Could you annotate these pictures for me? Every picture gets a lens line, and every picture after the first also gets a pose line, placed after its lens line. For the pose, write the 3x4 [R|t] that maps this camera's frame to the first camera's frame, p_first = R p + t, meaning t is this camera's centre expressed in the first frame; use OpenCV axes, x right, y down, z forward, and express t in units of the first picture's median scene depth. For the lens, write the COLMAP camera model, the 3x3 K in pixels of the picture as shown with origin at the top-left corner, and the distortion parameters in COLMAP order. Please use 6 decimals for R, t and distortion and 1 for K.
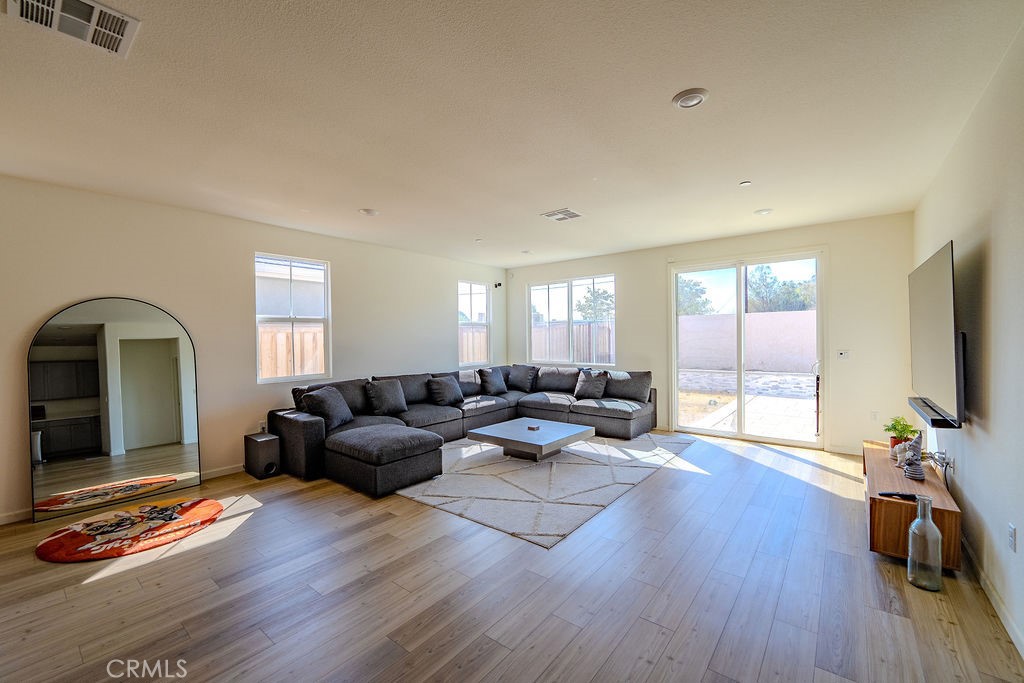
lens RADIAL K [[416.0, 0, 516.8], [0, 416.0, 343.7], [0, 0, 1]] dist [-0.007941, -0.000371]
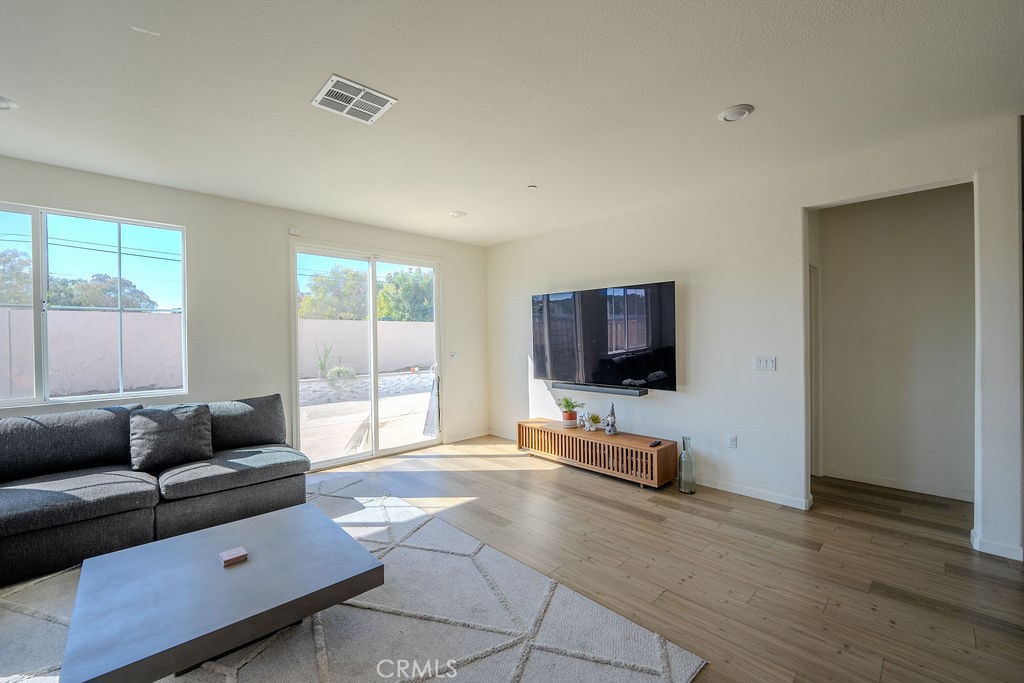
lens RADIAL K [[416.0, 0, 516.8], [0, 416.0, 343.7], [0, 0, 1]] dist [-0.007941, -0.000371]
pose [[0.119768, -0.002858, 0.992798, -0.335469], [0.014624, 0.999892, 0.001114, -0.009145], [-0.992694, 0.014386, 0.119797, 0.666805]]
